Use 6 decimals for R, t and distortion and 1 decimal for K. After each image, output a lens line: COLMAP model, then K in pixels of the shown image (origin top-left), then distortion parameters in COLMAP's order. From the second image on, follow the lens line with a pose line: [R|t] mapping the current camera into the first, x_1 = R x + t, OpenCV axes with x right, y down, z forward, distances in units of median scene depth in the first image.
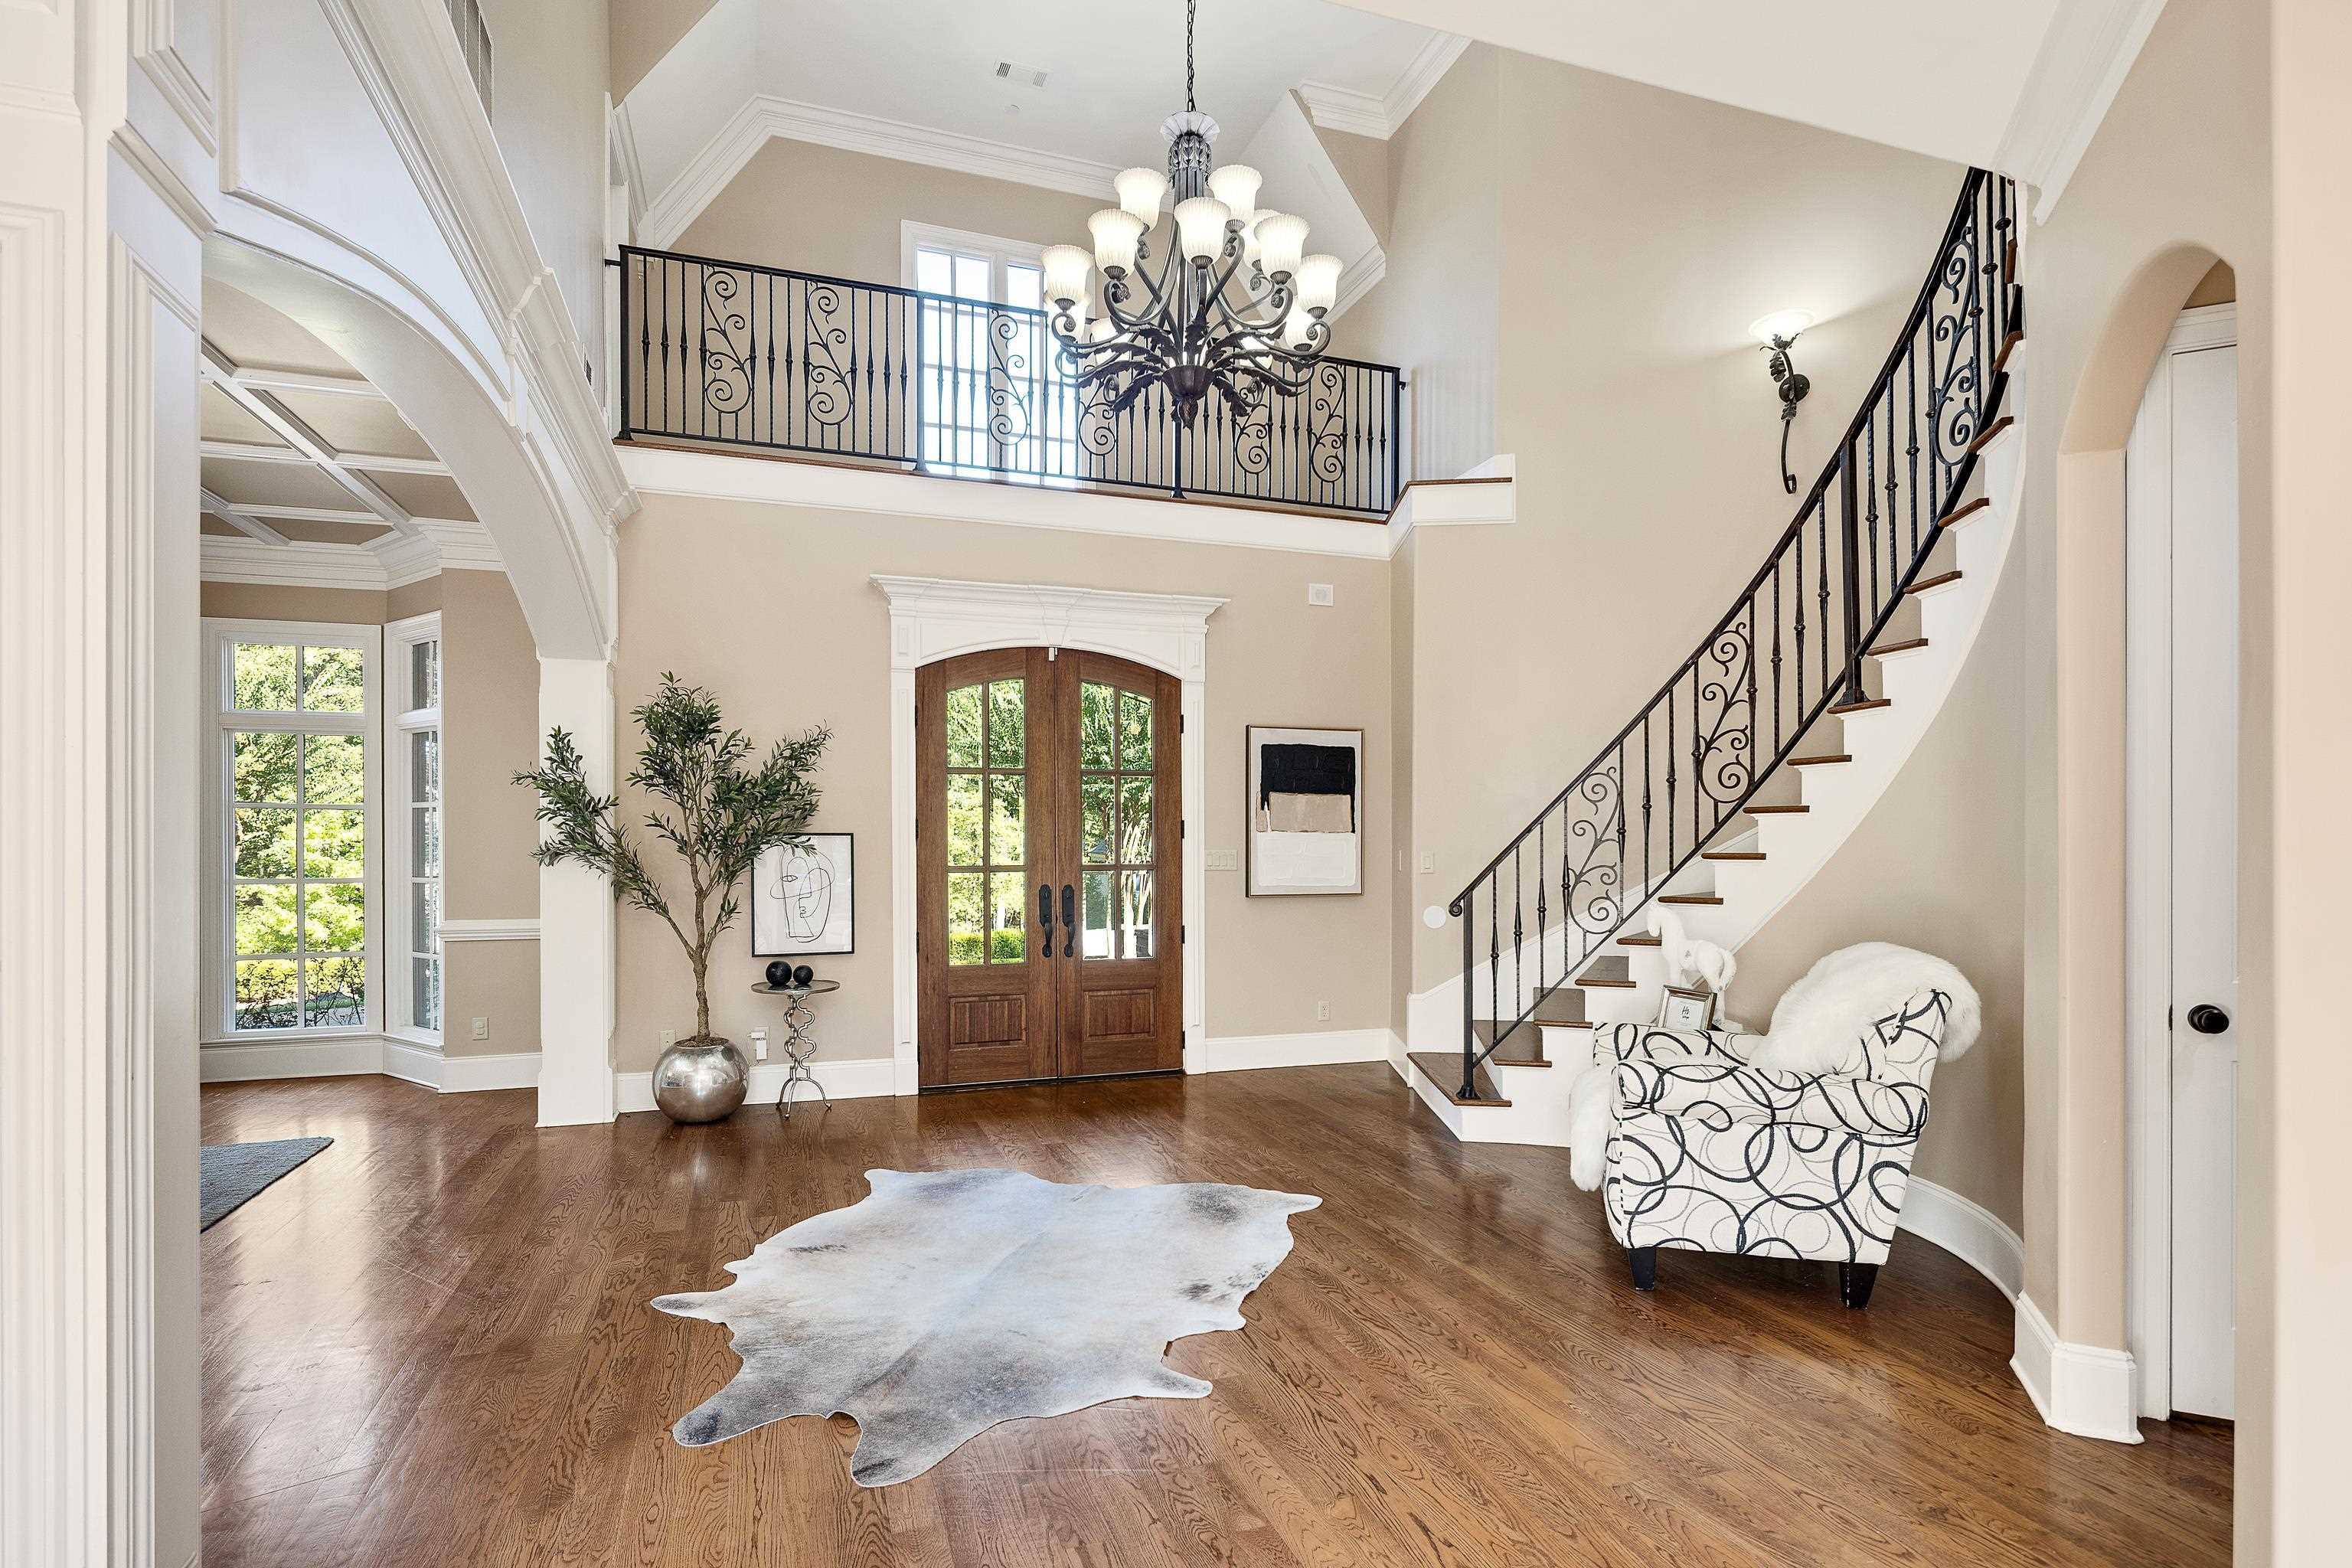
lens RADIAL K [[1141.8, 0, 1158.3], [0, 1141.8, 845.5], [0, 0, 1]] dist [0.001388, -0.001730]
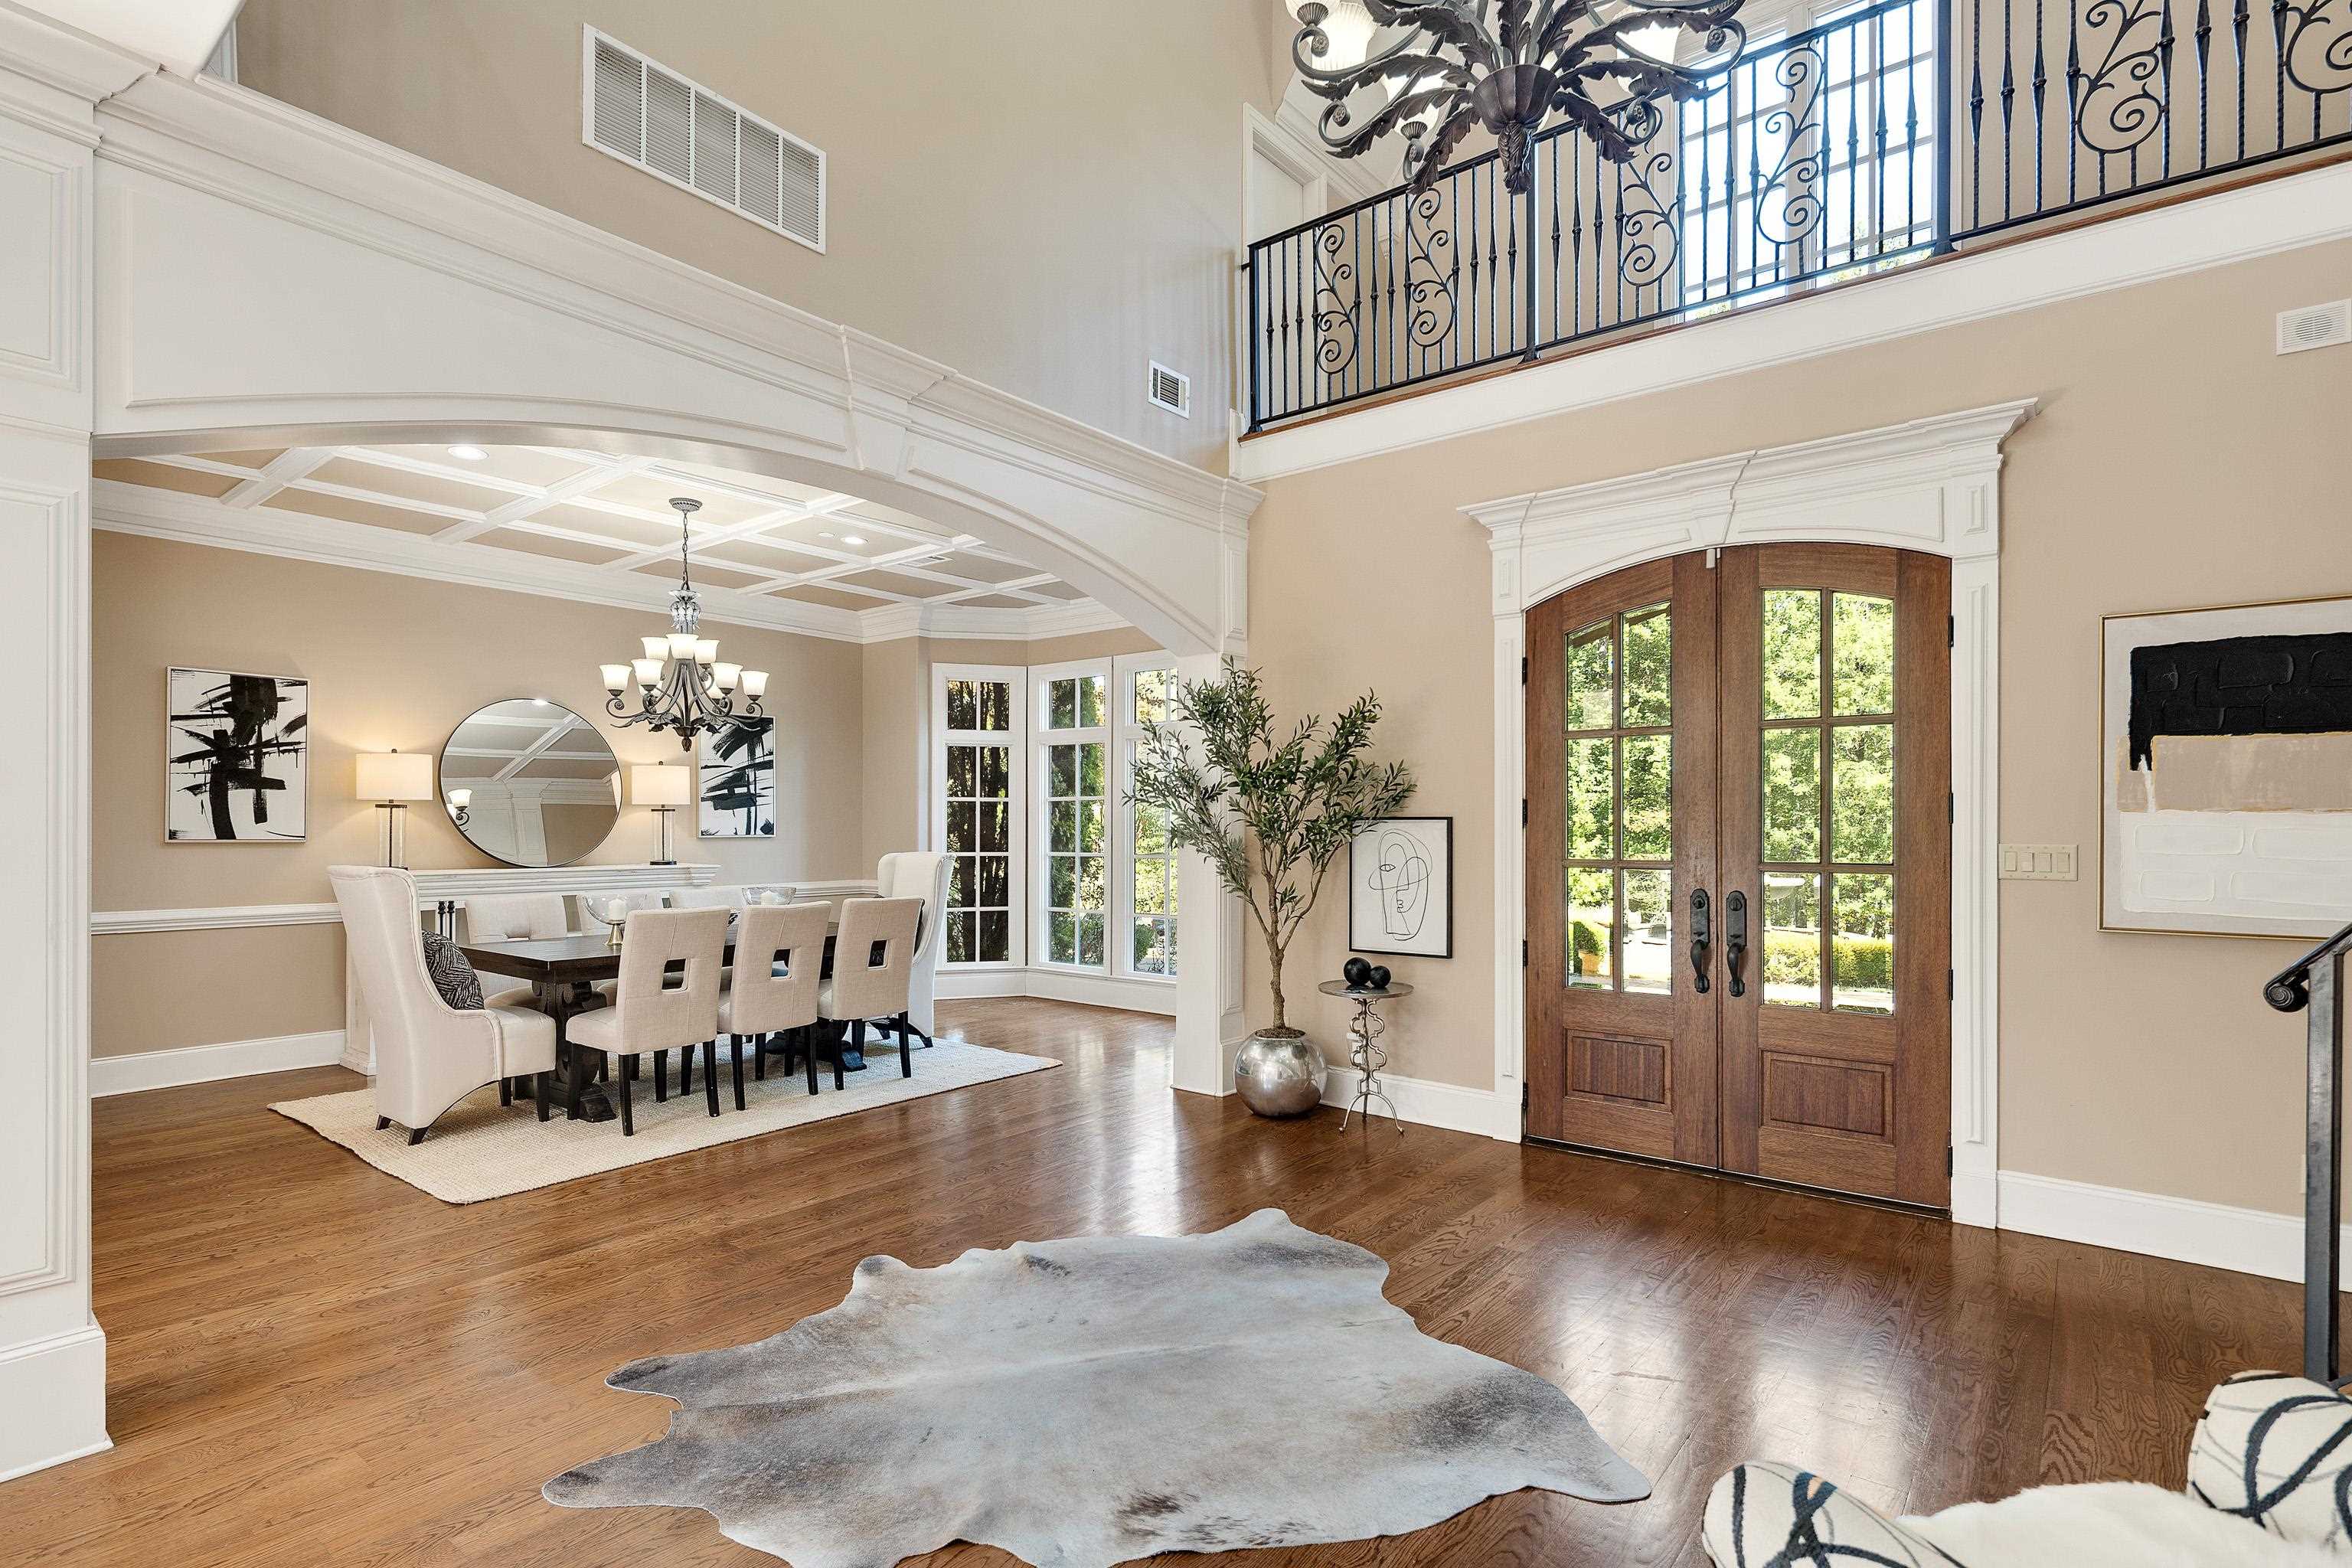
lens RADIAL K [[1141.8, 0, 1156.0], [0, 1141.8, 822.9], [0, 0, 1]] dist [0.001388, -0.001730]
pose [[0.533498, 0.000957, -0.845801, 0.343768], [-0.005897, 0.999979, -0.002589, -0.002804], [0.845781, 0.006369, 0.533492, 0.373527]]
